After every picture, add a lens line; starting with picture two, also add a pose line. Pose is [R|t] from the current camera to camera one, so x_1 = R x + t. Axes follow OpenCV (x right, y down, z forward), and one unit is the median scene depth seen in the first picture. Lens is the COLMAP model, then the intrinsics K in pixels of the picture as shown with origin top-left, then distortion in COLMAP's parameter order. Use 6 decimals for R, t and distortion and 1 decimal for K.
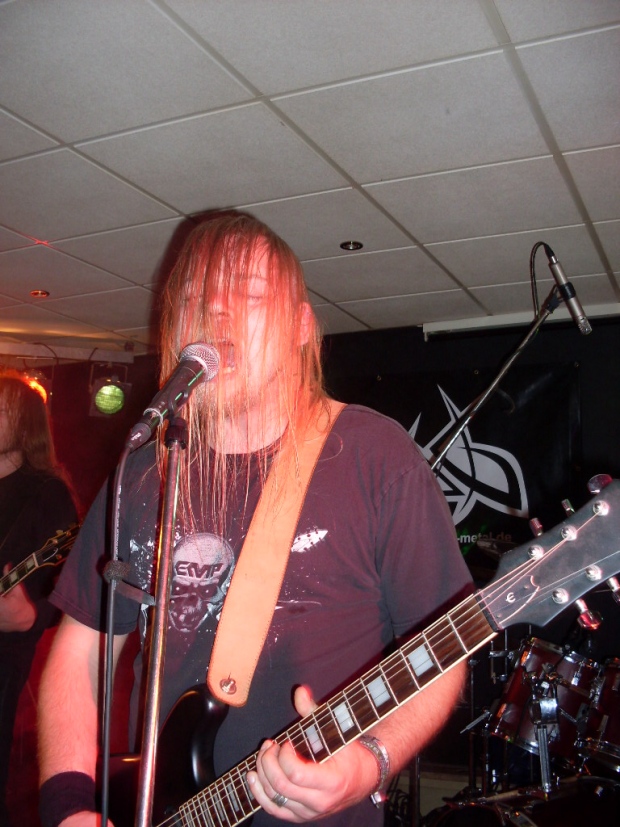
lens RADIAL K [[925.3, 0, 310.0], [0, 925.3, 413.5], [0, 0, 1]] dist [0.000396, 0.000134]
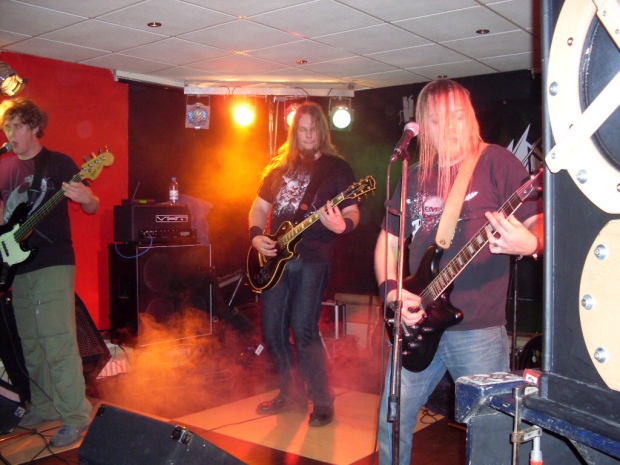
lens RADIAL K [[684.8, 0, 310.0], [0, 684.8, 232.5], [0, 0, 1]] dist [-0.189095, -0.003933]
pose [[0.976239, -0.000130, -0.216698, -0.020673], [0.038759, 0.983979, 0.174021, -0.150256], [0.213204, -0.178285, 0.960603, -1.153437]]
